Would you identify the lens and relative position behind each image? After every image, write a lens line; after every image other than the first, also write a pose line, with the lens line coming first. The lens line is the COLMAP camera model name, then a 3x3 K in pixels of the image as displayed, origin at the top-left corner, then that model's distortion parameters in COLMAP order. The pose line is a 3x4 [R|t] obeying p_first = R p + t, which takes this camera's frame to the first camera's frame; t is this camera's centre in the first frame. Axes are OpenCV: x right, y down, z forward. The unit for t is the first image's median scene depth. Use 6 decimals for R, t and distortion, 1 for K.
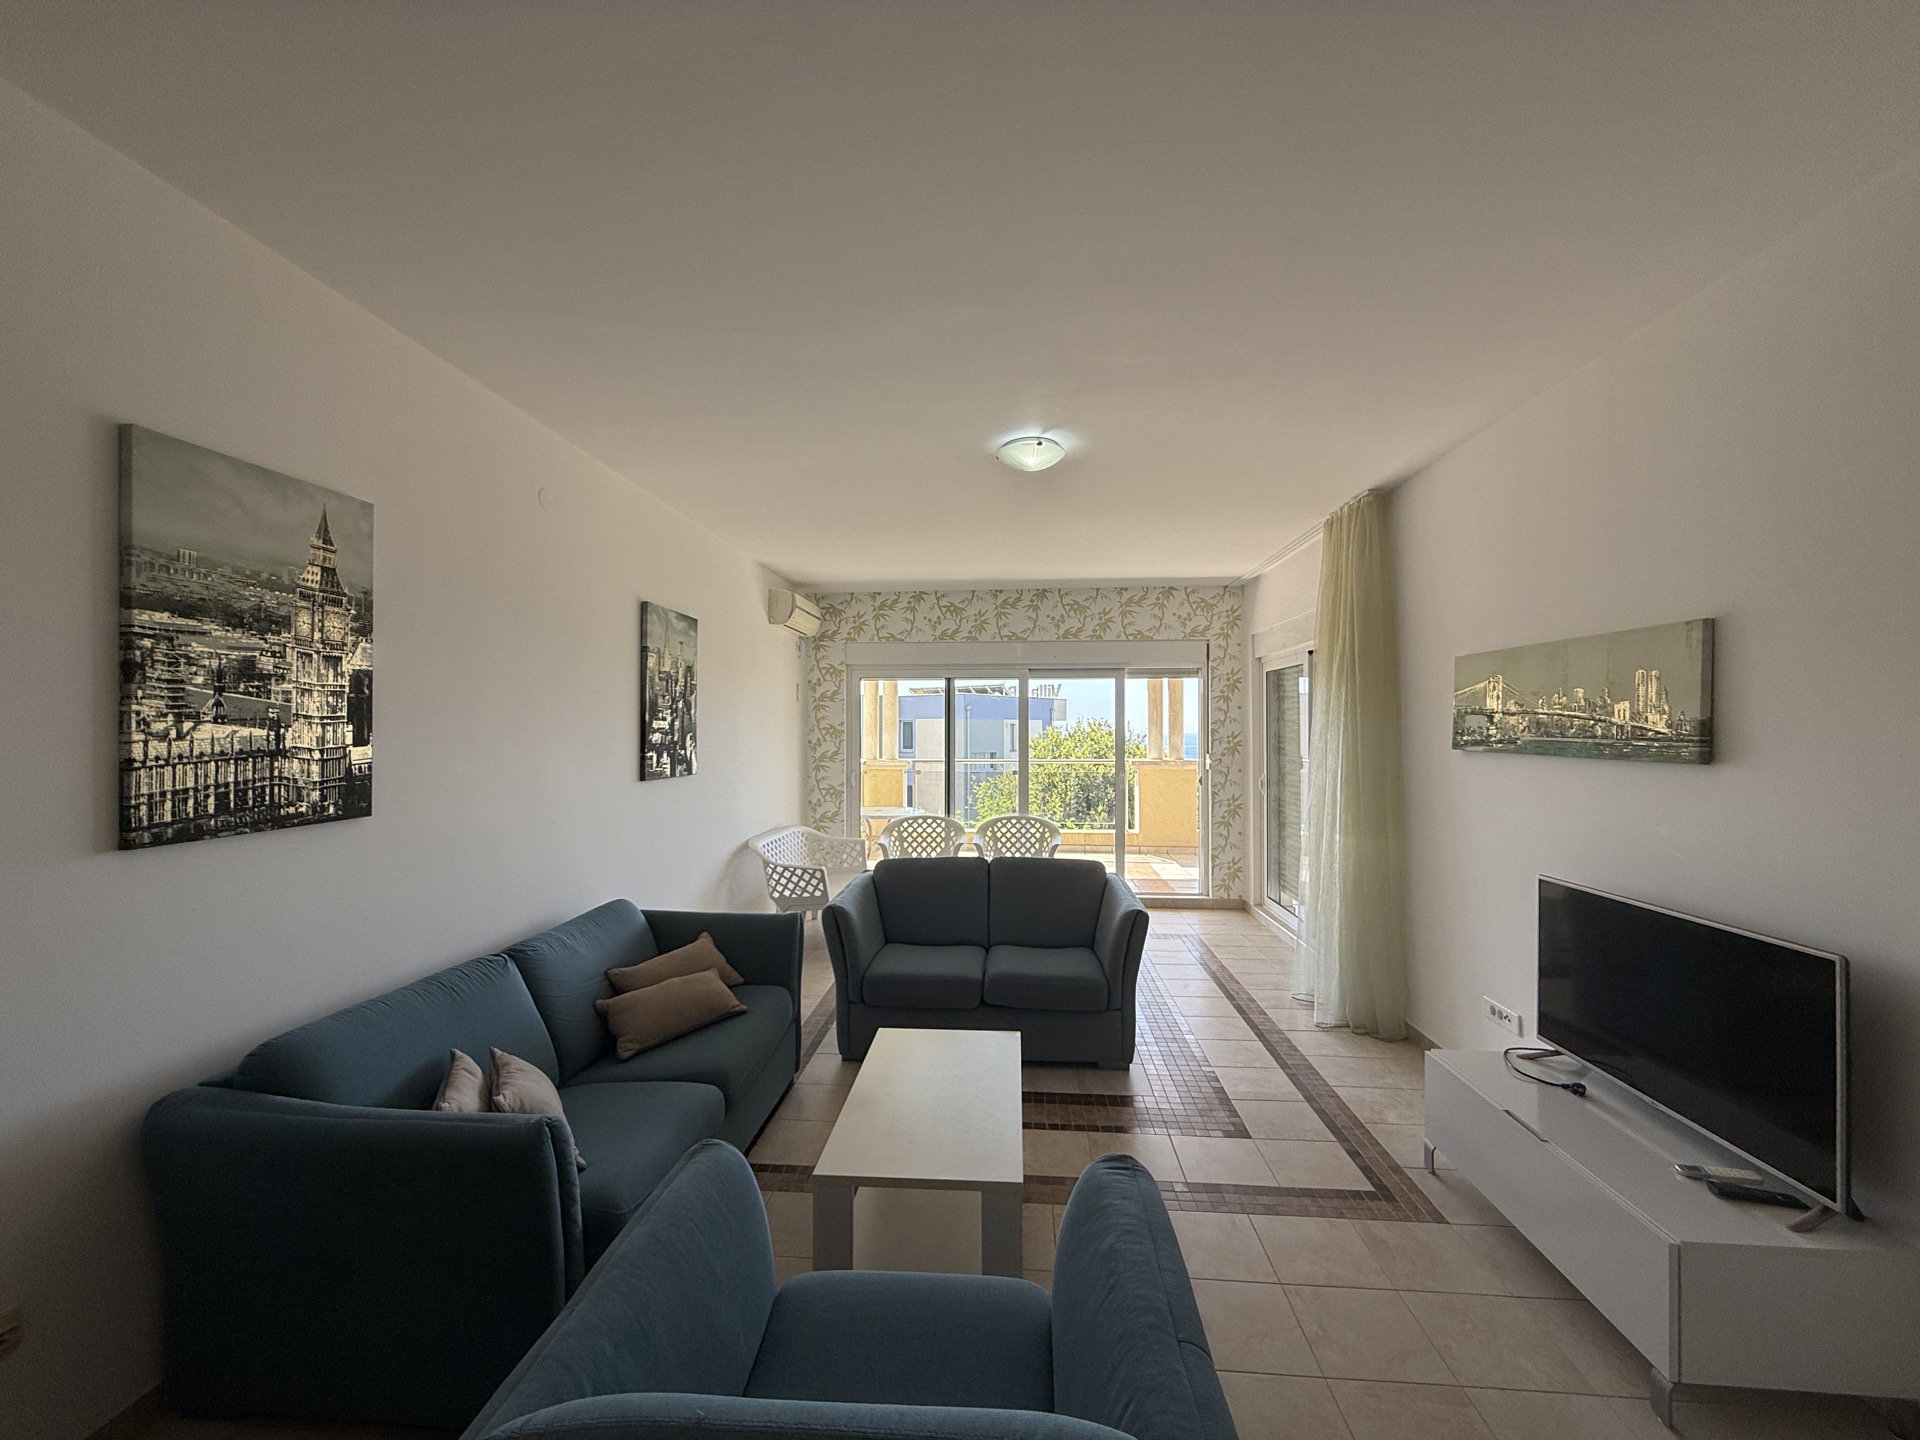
lens RADIAL K [[764.9, 0, 956.2], [0, 764.9, 720.6], [0, 0, 1]] dist [-0.000328, -0.000189]
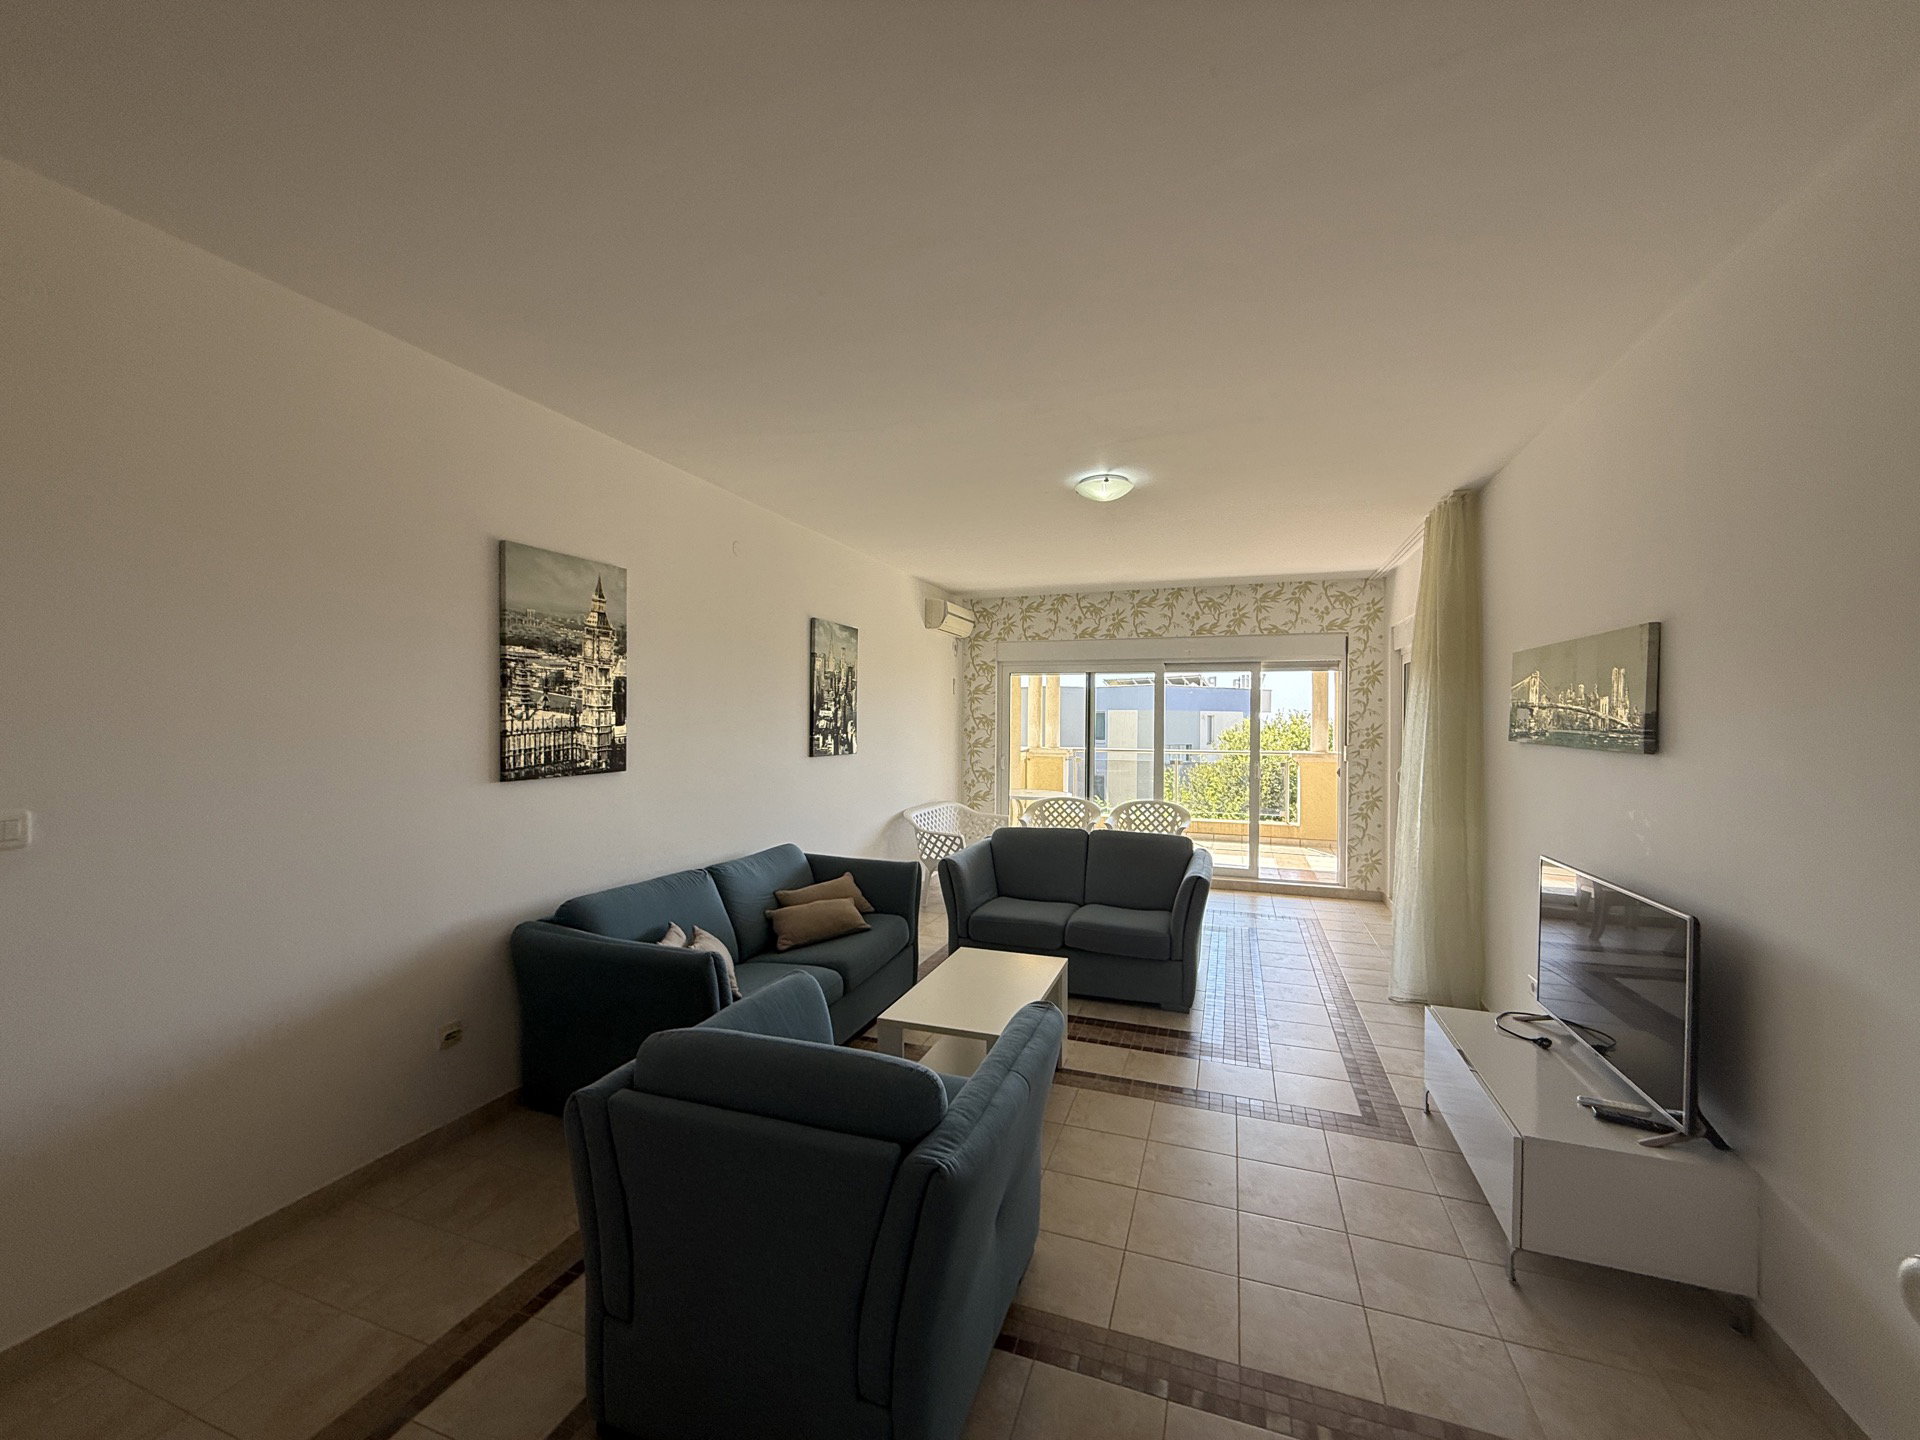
lens RADIAL K [[764.9, 0, 956.2], [0, 764.9, 720.6], [0, 0, 1]] dist [-0.000328, -0.000189]
pose [[0.965215, 0.008228, -0.261328, 0.197182], [-0.005085, 0.999906, 0.012701, -0.000174], [0.261408, -0.010930, 0.965166, -0.220759]]
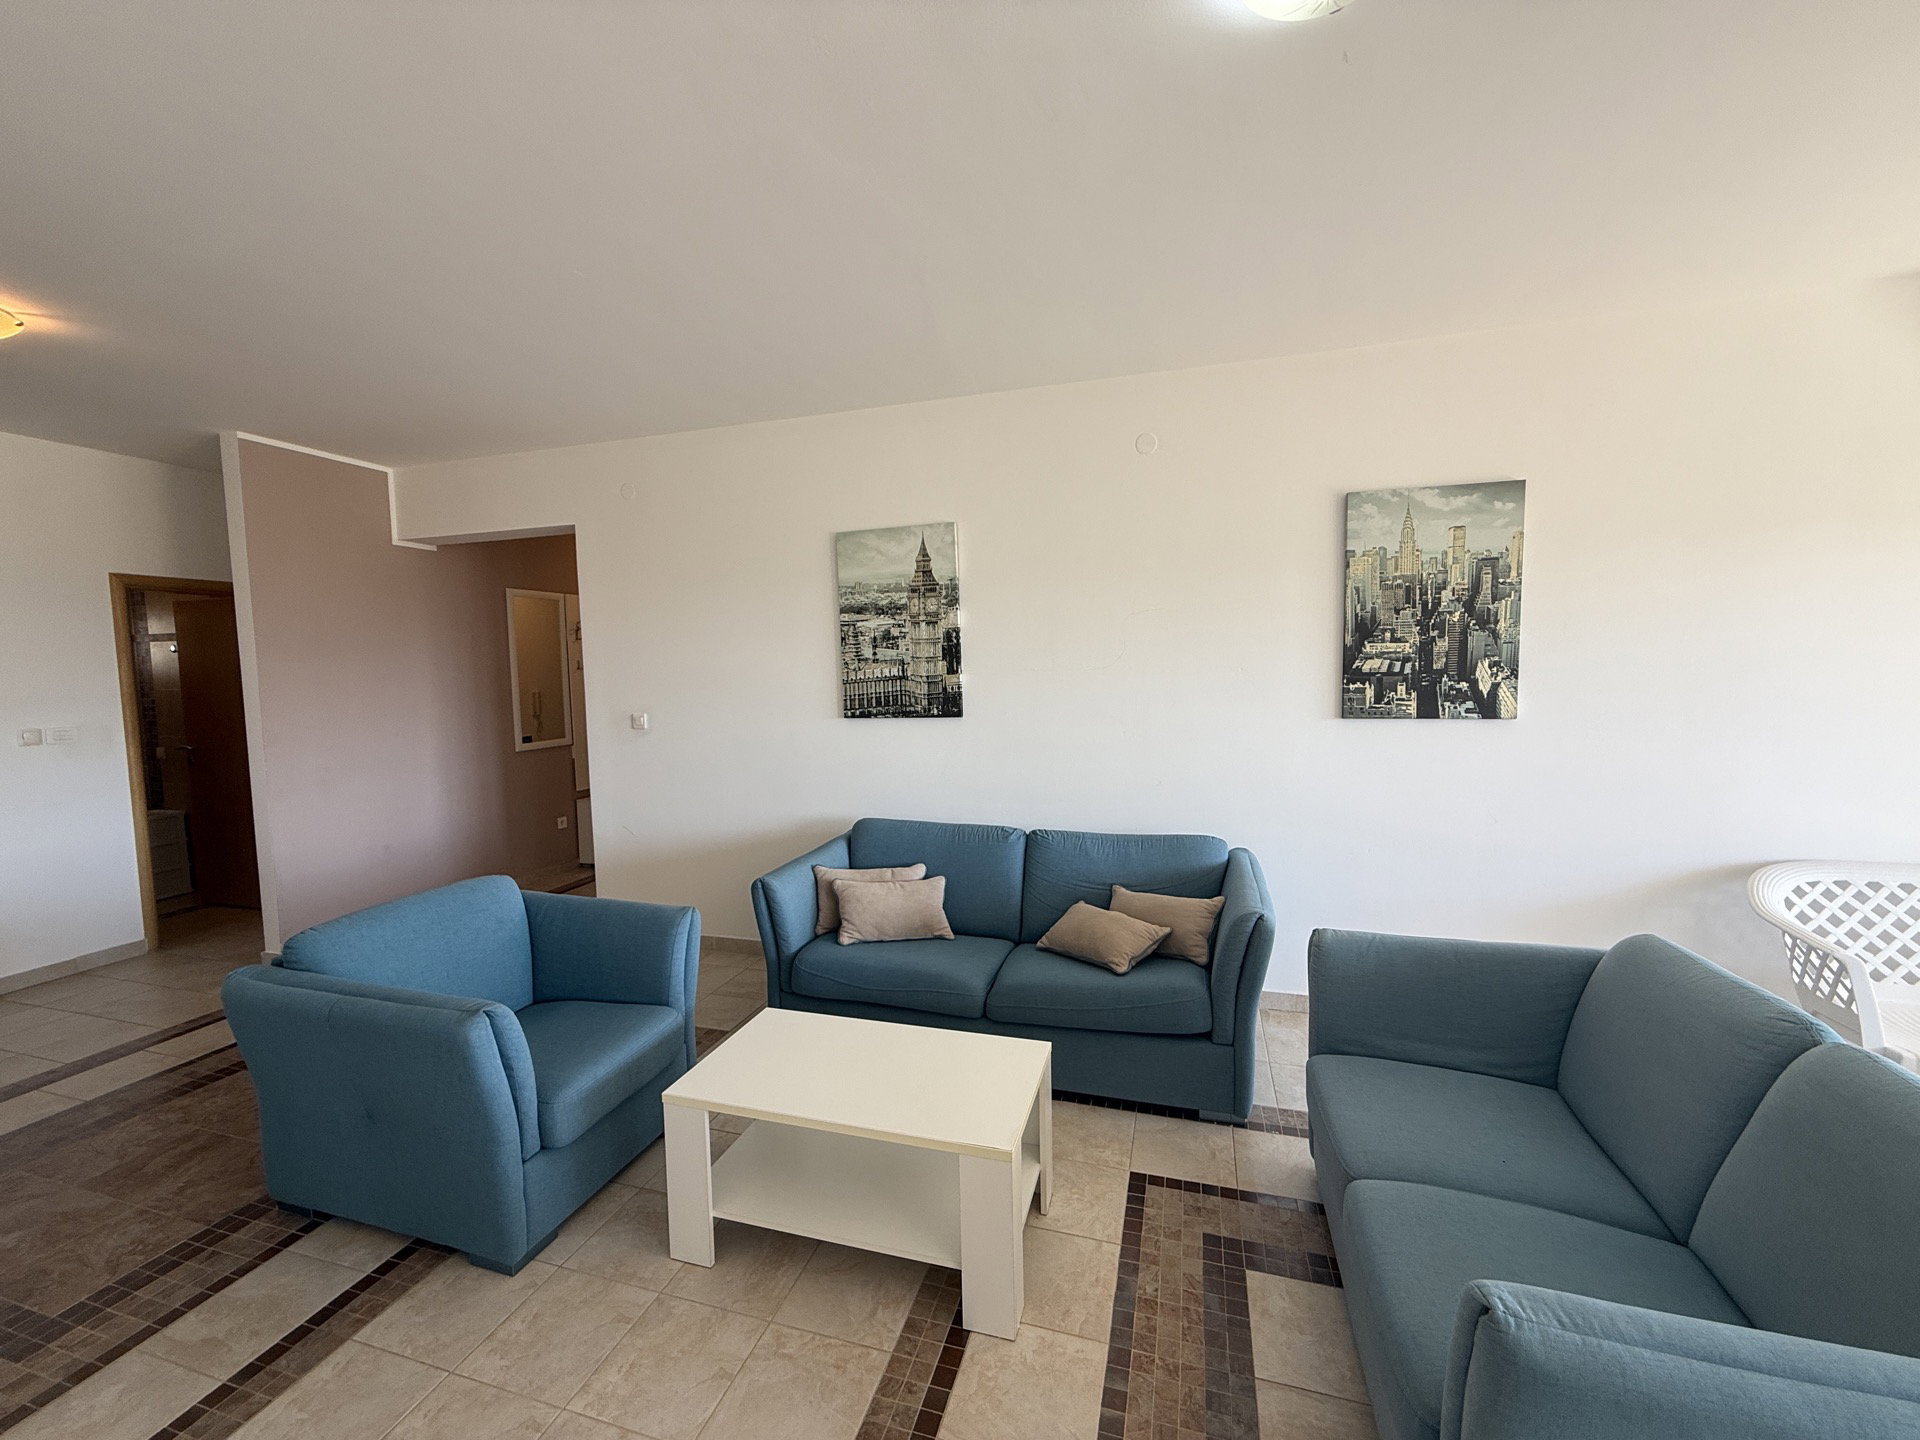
lens RADIAL K [[764.9, 0, 956.2], [0, 764.9, 720.6], [0, 0, 1]] dist [-0.000328, -0.000189]
pose [[-0.214089, 0.074928, -0.973936, 0.567883], [0.033942, 0.997022, 0.069243, 0.012870], [0.976224, -0.018234, -0.215994, 0.930998]]
